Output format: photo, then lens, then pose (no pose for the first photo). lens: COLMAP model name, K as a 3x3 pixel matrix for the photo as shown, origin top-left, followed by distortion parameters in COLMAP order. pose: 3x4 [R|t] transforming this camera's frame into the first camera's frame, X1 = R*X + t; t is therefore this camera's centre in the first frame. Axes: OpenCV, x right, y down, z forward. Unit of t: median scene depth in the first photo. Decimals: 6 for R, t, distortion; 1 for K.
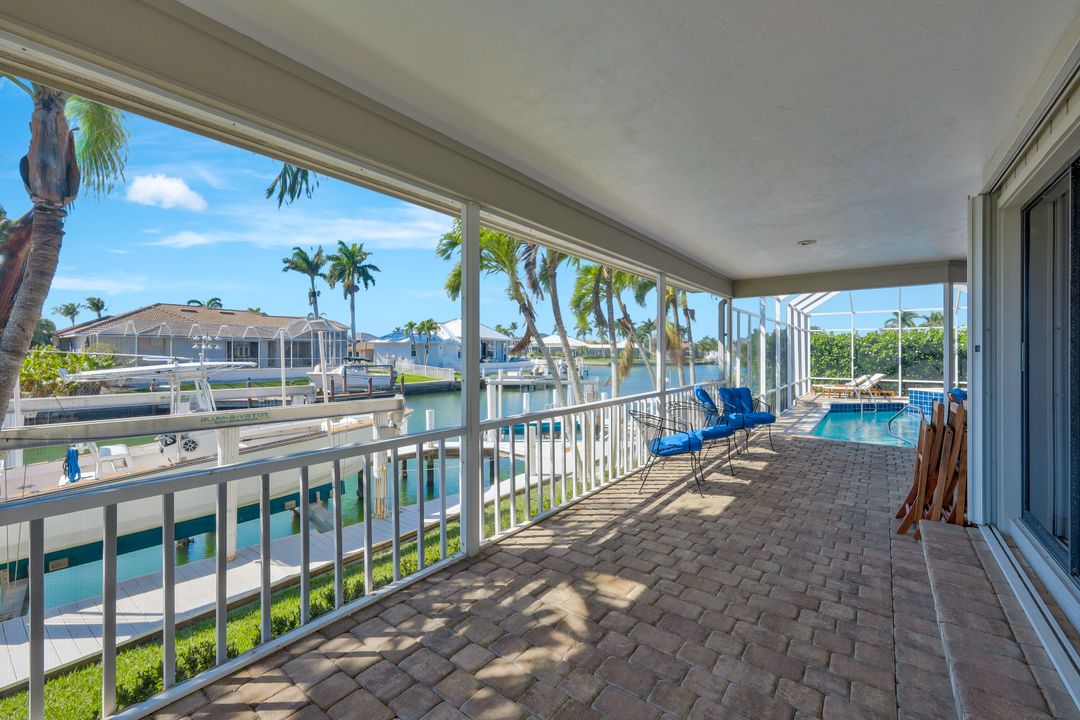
lens RADIAL K [[436.4, 0, 544.1], [0, 436.4, 359.7], [0, 0, 1]] dist [0.003889, 0.001356]
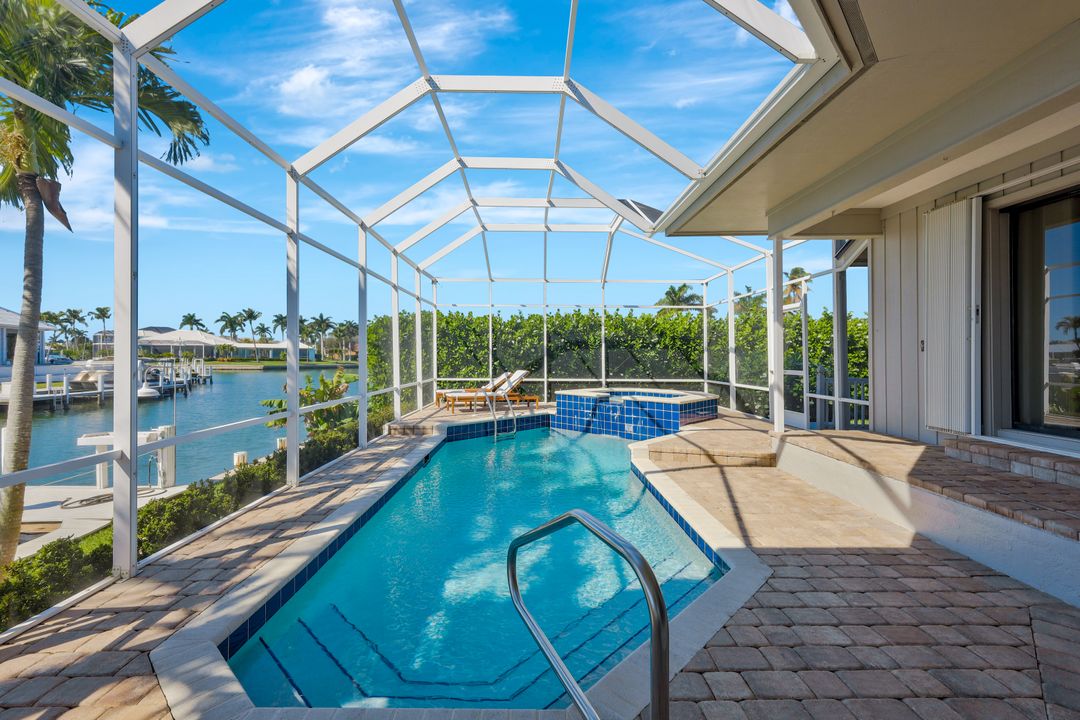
lens RADIAL K [[452.7, 0, 535.9], [0, 452.7, 354.1], [0, 0, 1]] dist [0.001770, 0.000165]
pose [[0.791737, 0.005942, 0.610833, 0.346229], [0.005728, 0.999837, -0.017150, 0.018599], [-0.610835, 0.017077, 0.791574, 0.420917]]
